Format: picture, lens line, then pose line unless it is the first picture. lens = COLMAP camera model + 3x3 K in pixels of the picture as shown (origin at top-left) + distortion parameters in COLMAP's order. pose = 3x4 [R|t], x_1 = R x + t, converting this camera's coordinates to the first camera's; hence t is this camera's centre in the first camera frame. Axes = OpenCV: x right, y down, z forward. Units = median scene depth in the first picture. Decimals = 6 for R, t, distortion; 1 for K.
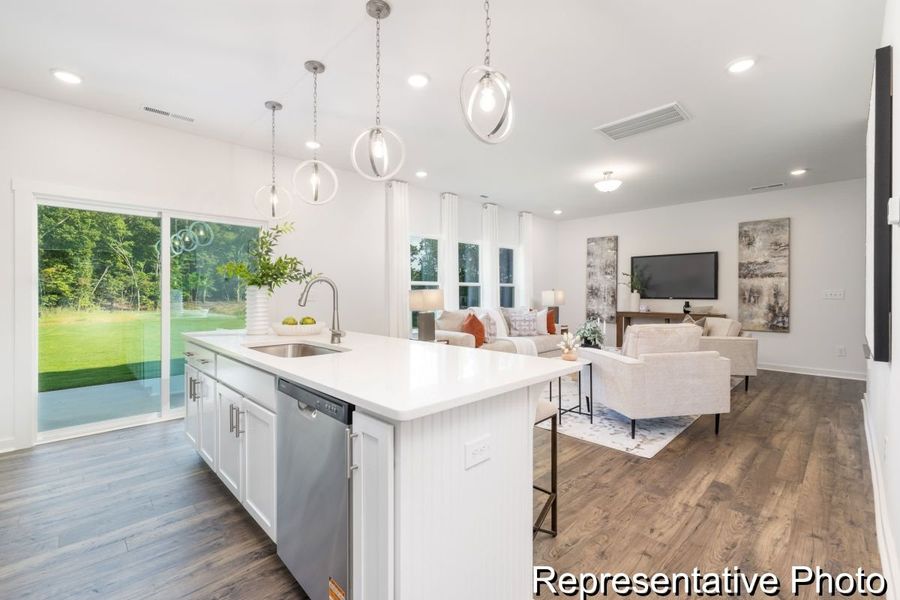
lens RADIAL K [[390.1, 0, 449.1], [0, 390.1, 295.2], [0, 0, 1]] dist [-0.000508, -0.000068]
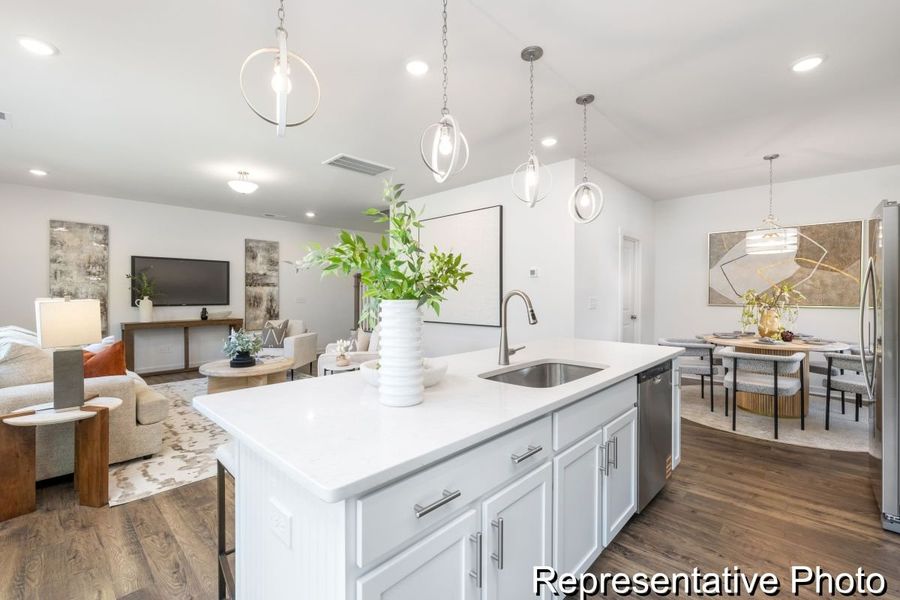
lens RADIAL K [[390.1, 0, 449.1], [0, 390.1, 295.2], [0, 0, 1]] dist [-0.000508, -0.000068]
pose [[-0.036248, -0.001082, 0.999342, -0.451067], [0.008707, 0.999961, 0.001398, -0.013530], [-0.999305, 0.008752, -0.036237, 0.443897]]
